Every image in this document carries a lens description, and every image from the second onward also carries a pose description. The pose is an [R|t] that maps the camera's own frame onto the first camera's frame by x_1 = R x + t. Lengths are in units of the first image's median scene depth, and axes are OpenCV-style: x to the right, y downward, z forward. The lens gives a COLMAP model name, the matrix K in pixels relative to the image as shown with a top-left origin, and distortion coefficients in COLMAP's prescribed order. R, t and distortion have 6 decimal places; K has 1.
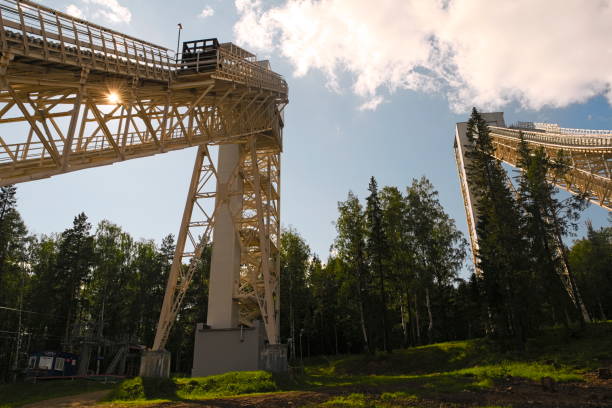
lens RADIAL K [[477.6, 0, 303.3], [0, 477.6, 222.4], [0, 0, 1]] dist [0.001080, -0.013750]
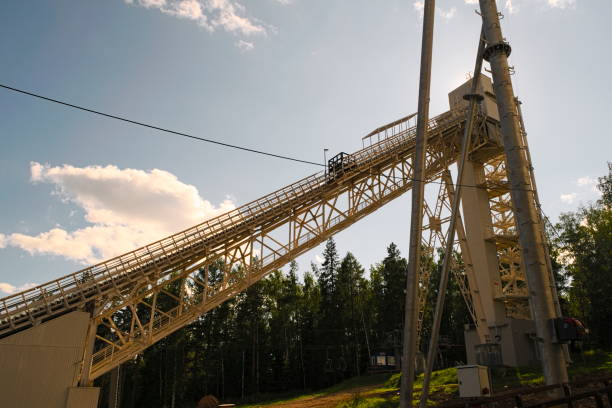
lens RADIAL K [[477.6, 0, 303.3], [0, 477.6, 222.4], [0, 0, 1]] dist [0.001080, -0.013750]
pose [[0.669056, -0.235498, -0.704915, 0.387868], [0.256468, 0.963366, -0.078420, -0.043863], [0.697559, -0.128321, 0.704944, -0.092184]]
